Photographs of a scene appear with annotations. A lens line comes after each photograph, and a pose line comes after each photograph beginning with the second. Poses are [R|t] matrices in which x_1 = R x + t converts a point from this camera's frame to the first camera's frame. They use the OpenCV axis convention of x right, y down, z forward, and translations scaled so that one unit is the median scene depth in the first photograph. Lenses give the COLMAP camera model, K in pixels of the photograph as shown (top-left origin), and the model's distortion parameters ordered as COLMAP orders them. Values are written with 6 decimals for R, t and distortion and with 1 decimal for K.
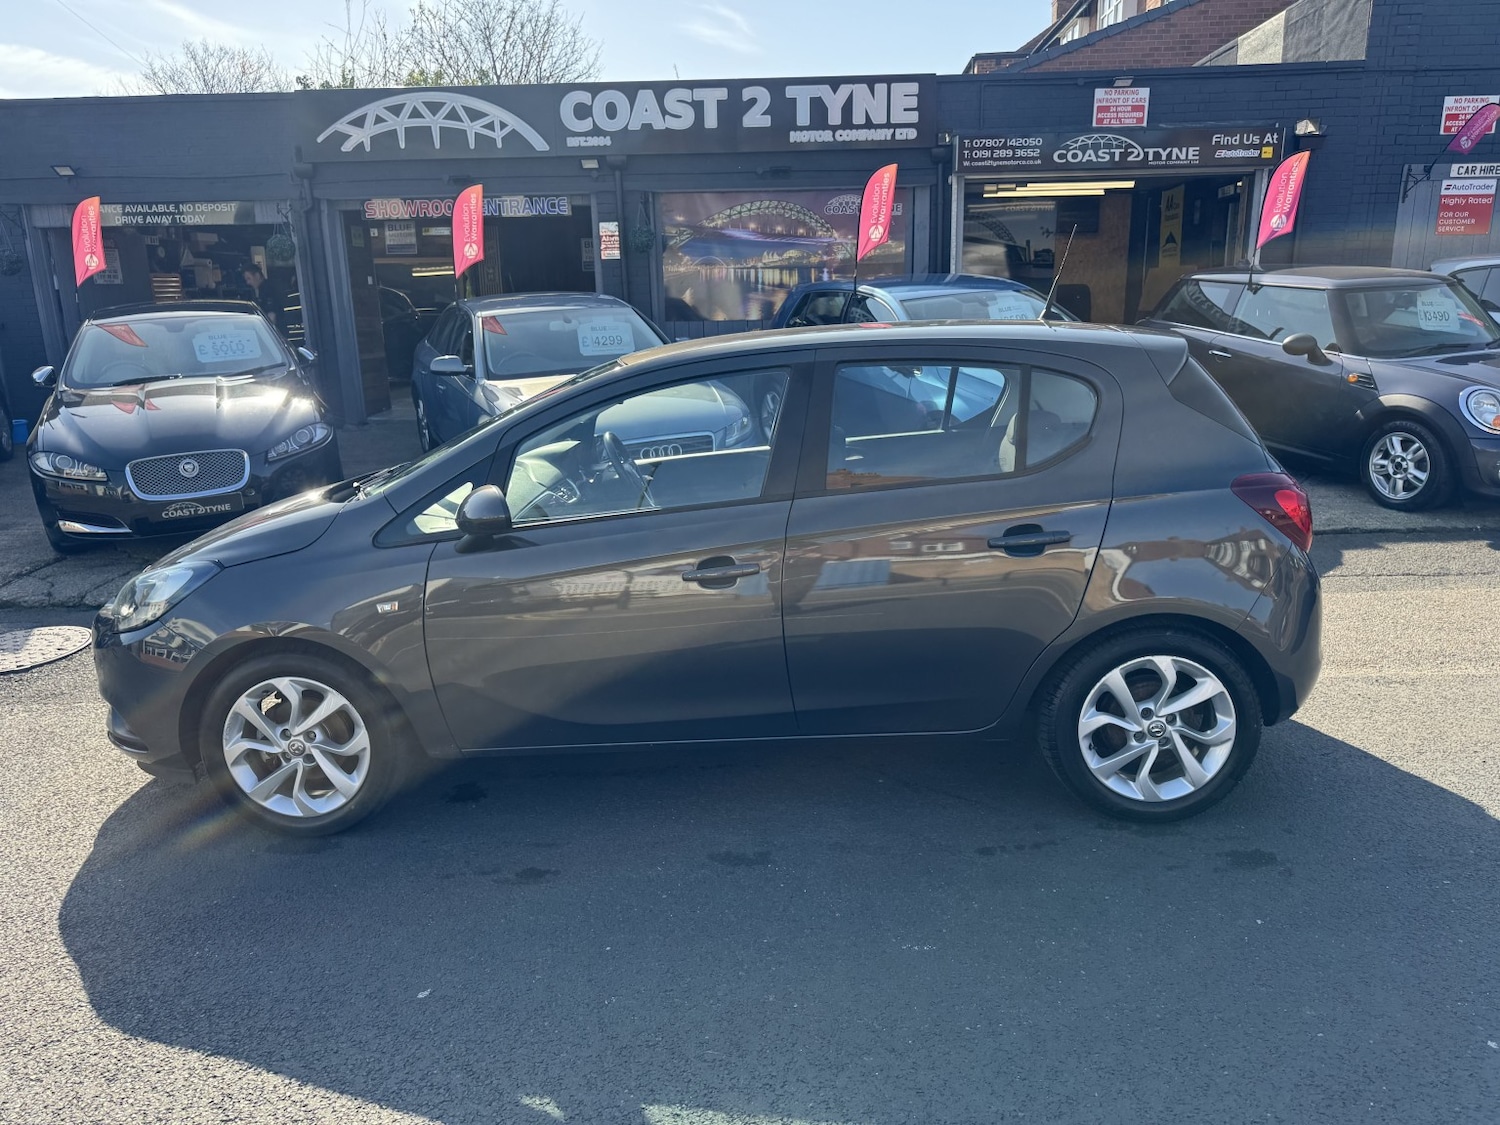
lens RADIAL K [[1065.1, 0, 745.7], [0, 1065.1, 556.5], [0, 0, 1]] dist [0.020285, -0.018516]
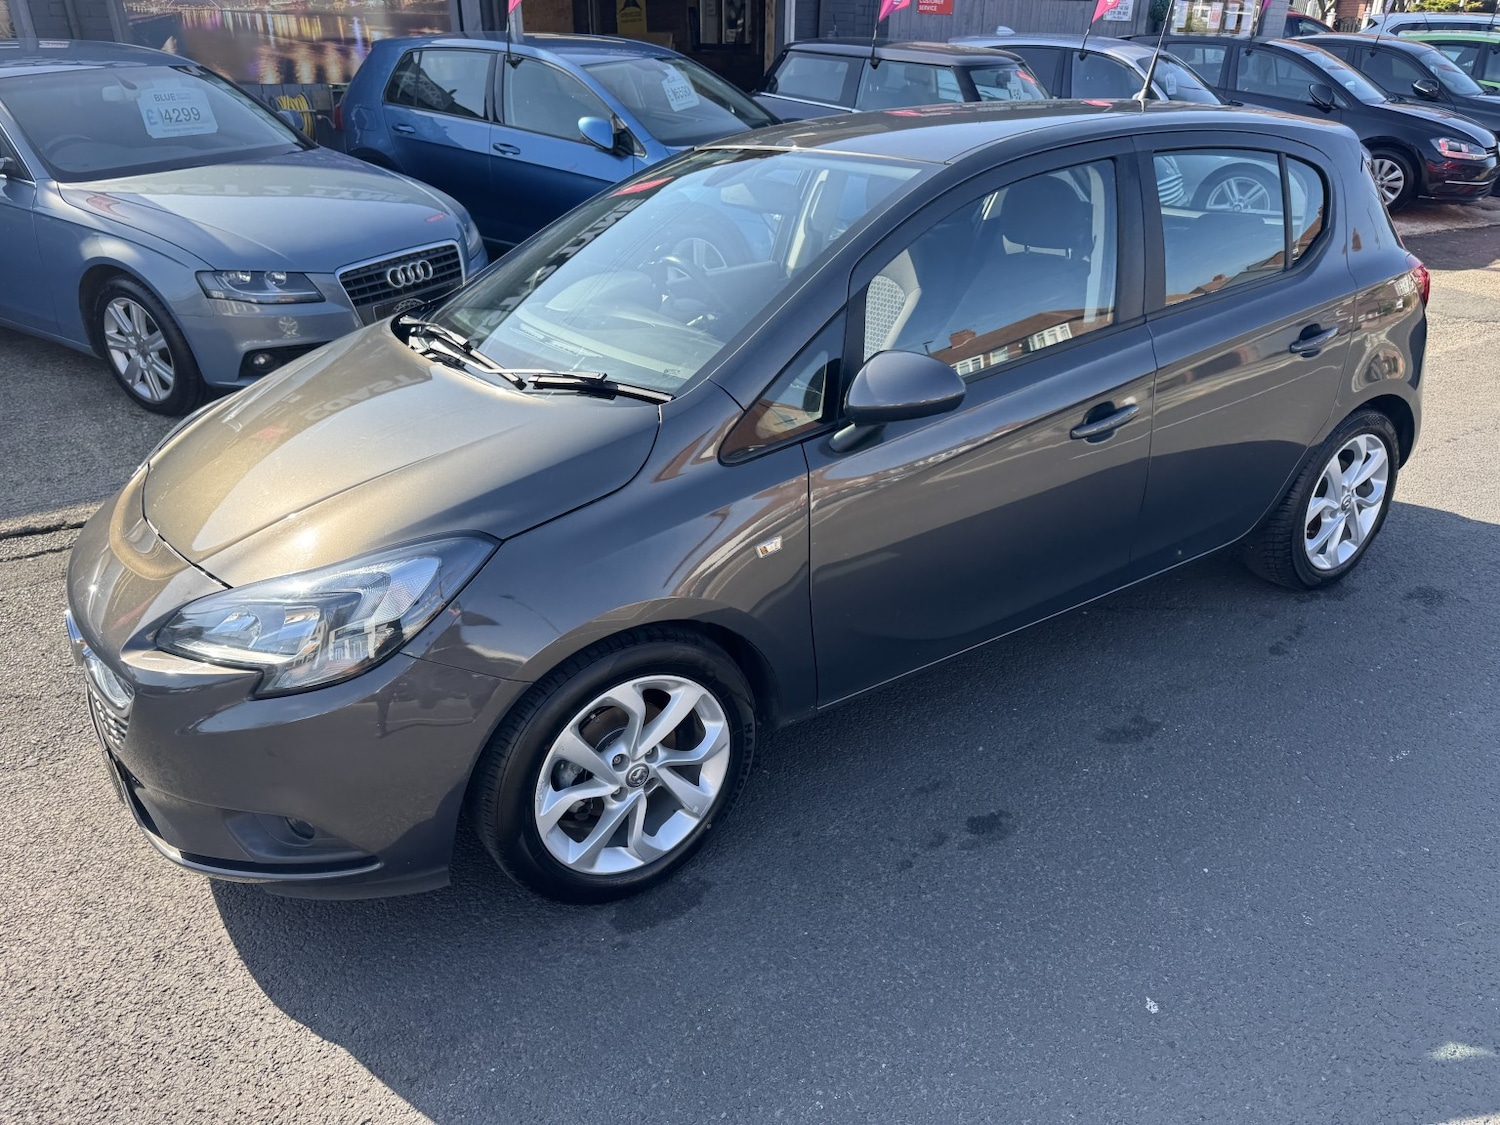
lens RADIAL K [[1069.1, 0, 739.9], [0, 1069.1, 559.3], [0, 0, 1]] dist [0.017045, -0.014919]
pose [[0.819018, -0.221300, 0.529373, -0.552285], [0.113632, 0.966912, 0.228404, -0.079864], [-0.562403, -0.126913, 0.817065, 0.343911]]
